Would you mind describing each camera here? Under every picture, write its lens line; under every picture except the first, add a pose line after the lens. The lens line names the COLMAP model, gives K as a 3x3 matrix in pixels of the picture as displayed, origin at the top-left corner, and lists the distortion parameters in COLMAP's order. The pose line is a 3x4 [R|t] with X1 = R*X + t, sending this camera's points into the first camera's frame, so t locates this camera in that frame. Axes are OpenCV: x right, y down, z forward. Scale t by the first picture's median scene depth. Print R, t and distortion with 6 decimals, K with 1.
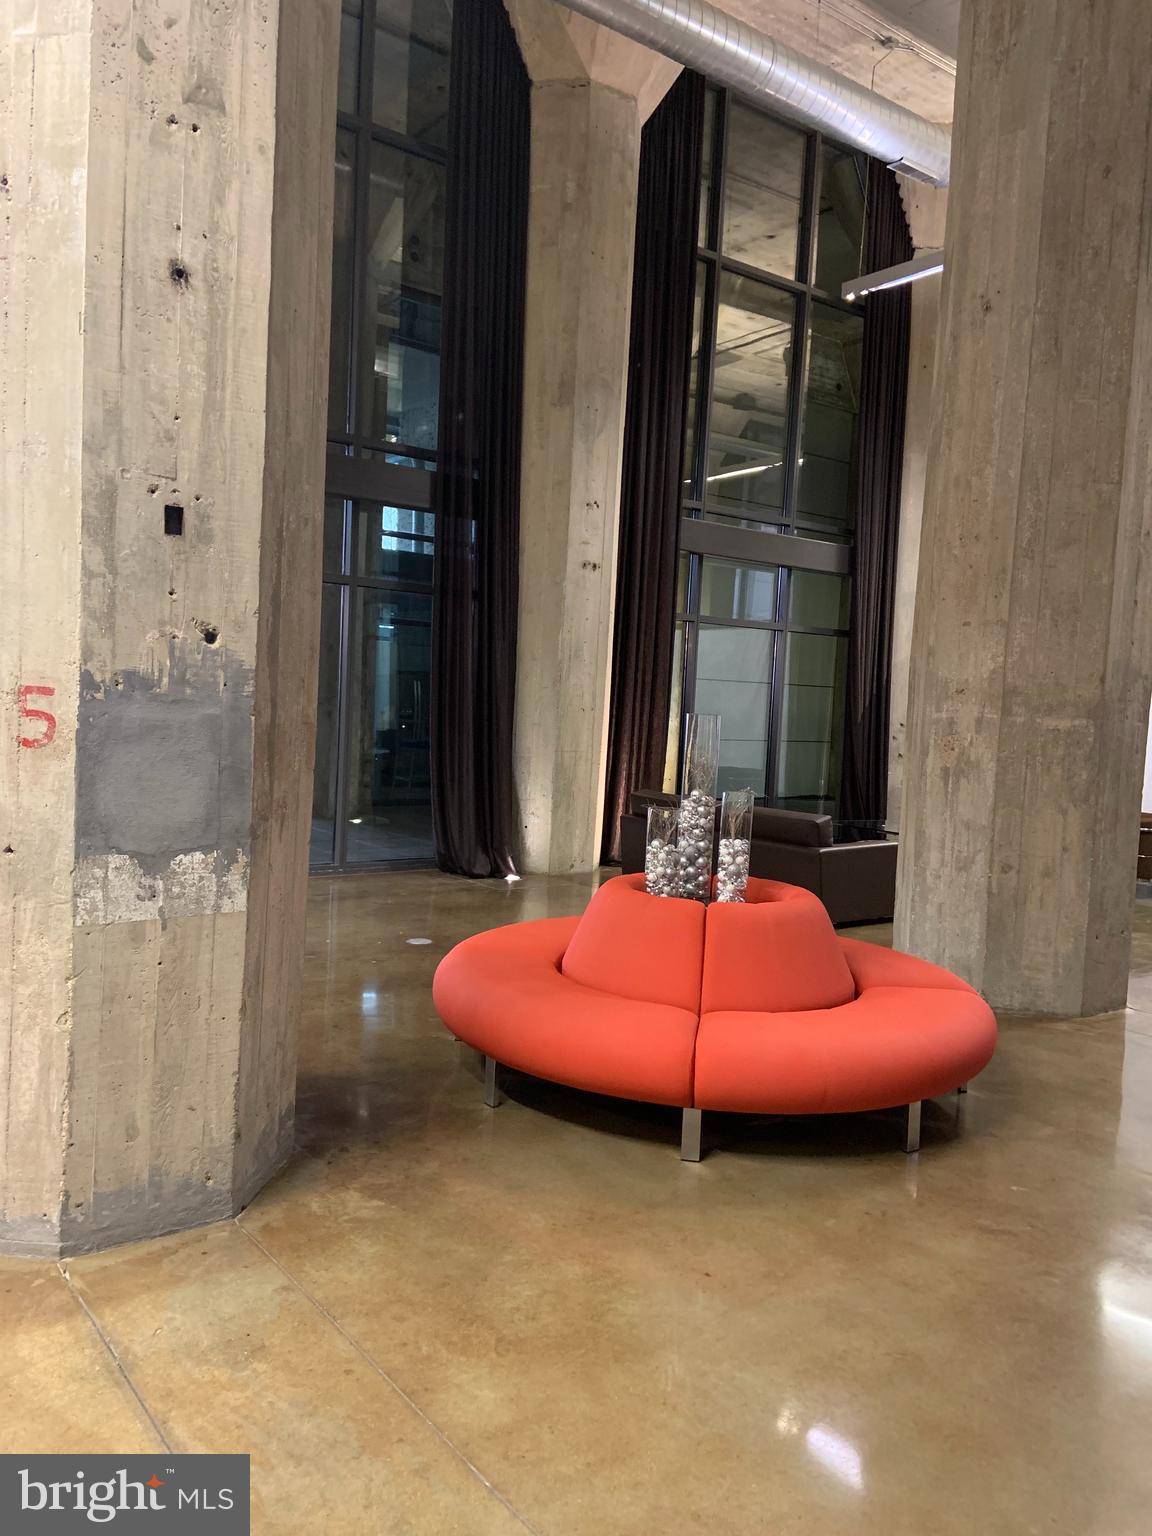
lens RADIAL K [[1174.3, 0, 576.0], [0, 1174.3, 766.0], [0, 0, 1]] dist [0.105667, -0.122399]
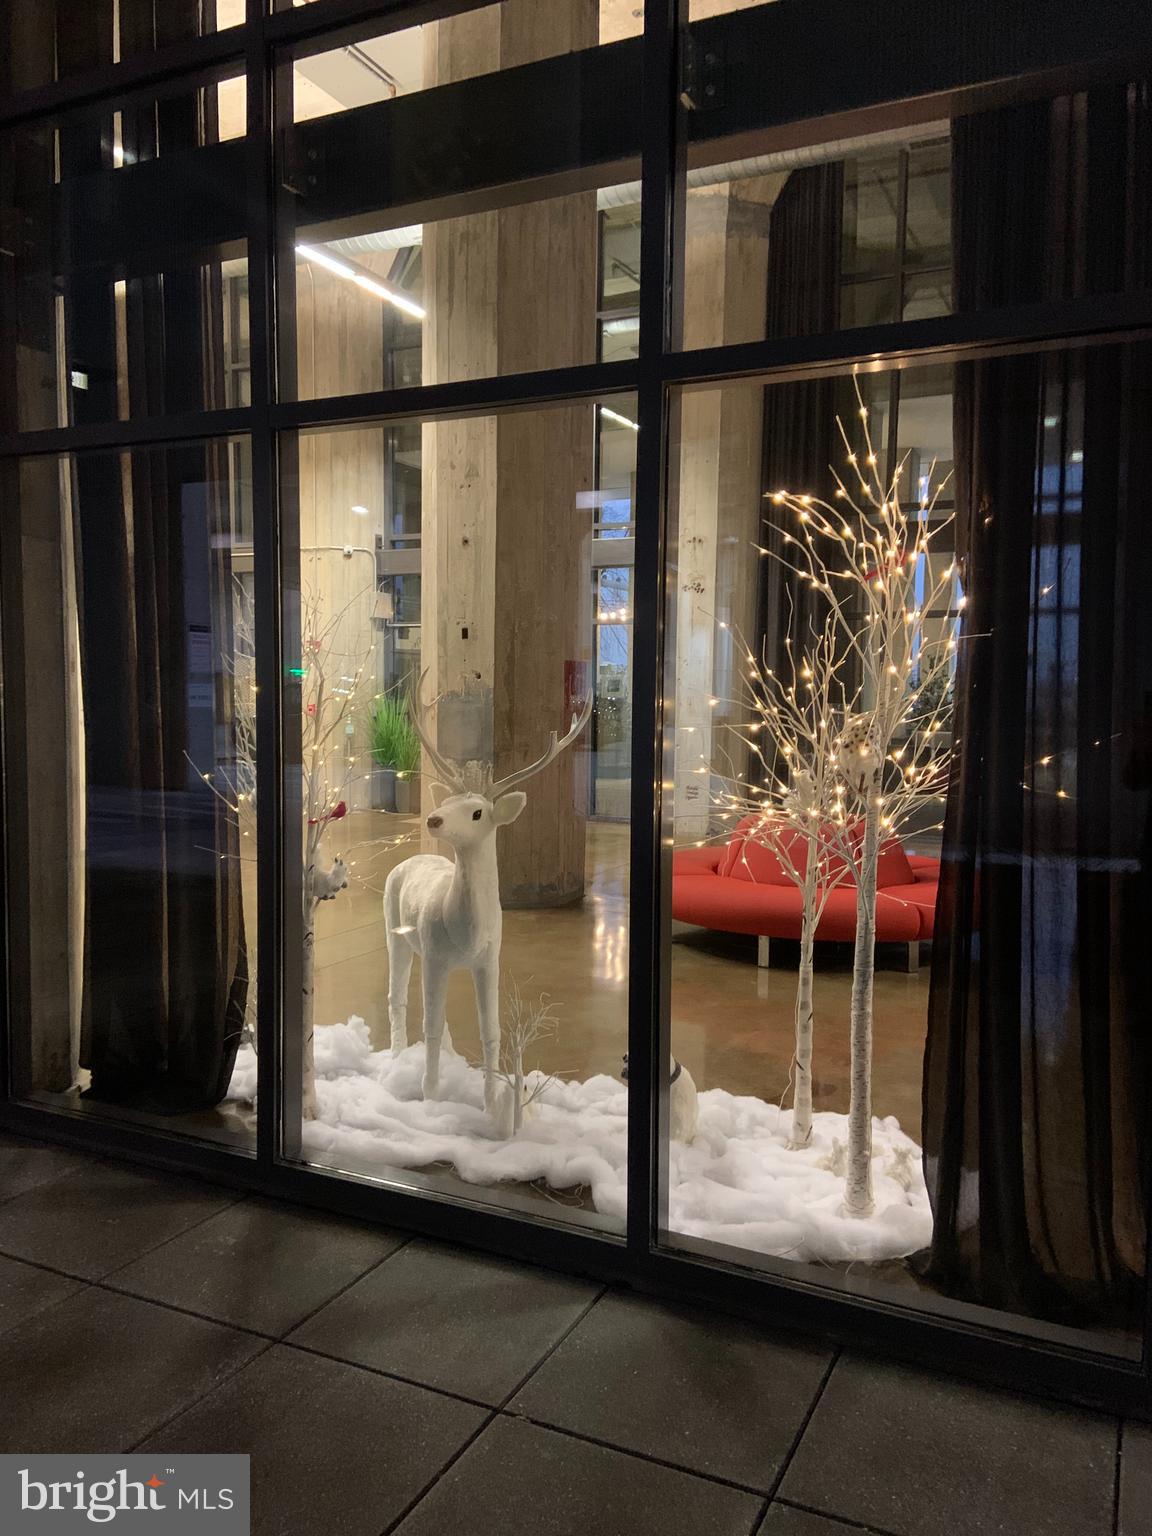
lens RADIAL K [[1174.3, 0, 576.7], [0, 1174.3, 766.0], [0, 0, 1]] dist [0.105667, -0.122399]
pose [[0.456392, 0.025708, -0.889408, 2.107998], [-0.034105, 0.999353, 0.011386, 0.049823], [0.889125, 0.025137, 0.456973, 0.030201]]
